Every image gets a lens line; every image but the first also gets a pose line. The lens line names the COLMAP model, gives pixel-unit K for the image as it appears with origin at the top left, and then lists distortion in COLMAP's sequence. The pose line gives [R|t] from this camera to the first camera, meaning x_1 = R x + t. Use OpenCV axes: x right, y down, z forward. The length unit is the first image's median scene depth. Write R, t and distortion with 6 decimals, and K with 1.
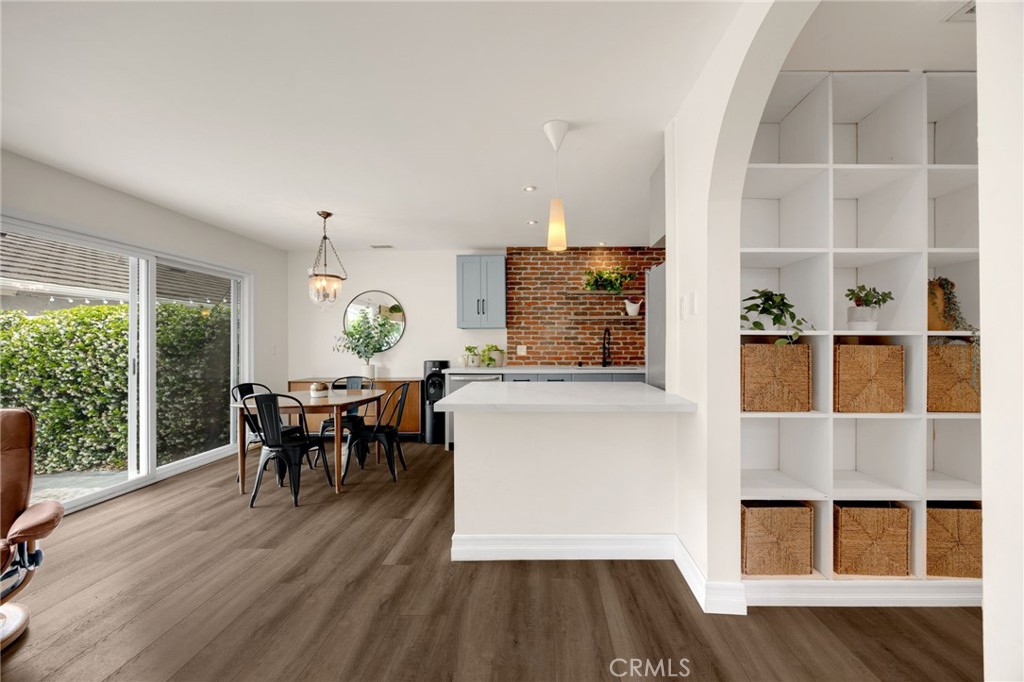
lens RADIAL K [[396.3, 0, 536.6], [0, 396.3, 352.5], [0, 0, 1]] dist [-0.005267, 0.001995]
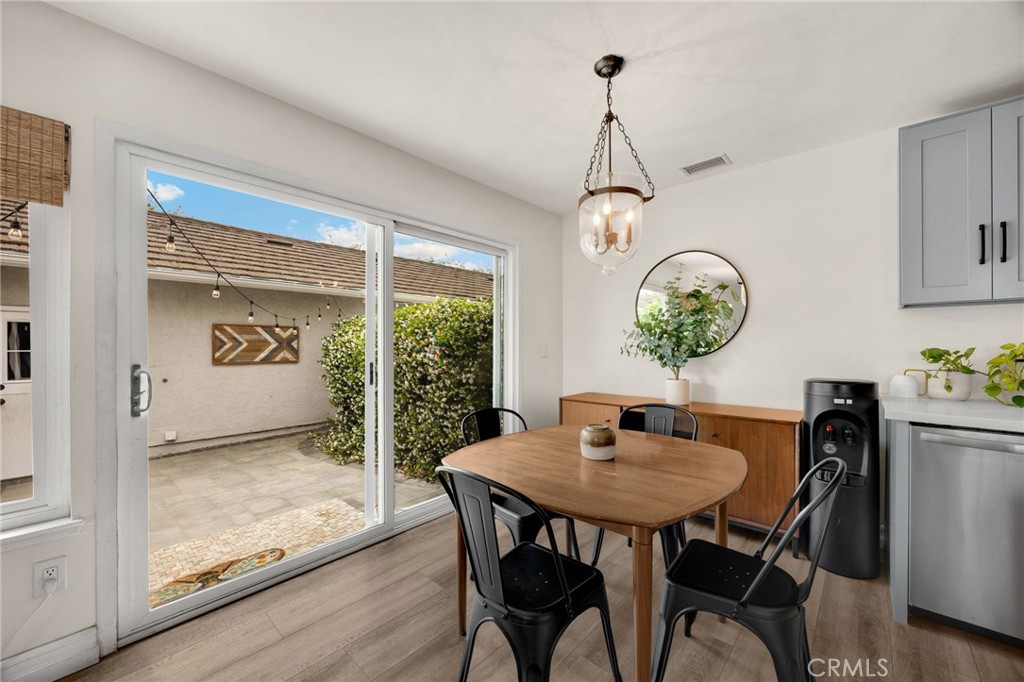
lens RADIAL K [[396.3, 0, 514.8], [0, 396.3, 341.7], [0, 0, 1]] dist [-0.005267, 0.001995]
pose [[0.749850, -0.001908, -0.661605, -0.232720], [-0.014981, 0.999690, -0.019862, -0.008811], [0.661438, 0.024805, 0.749589, 0.435331]]
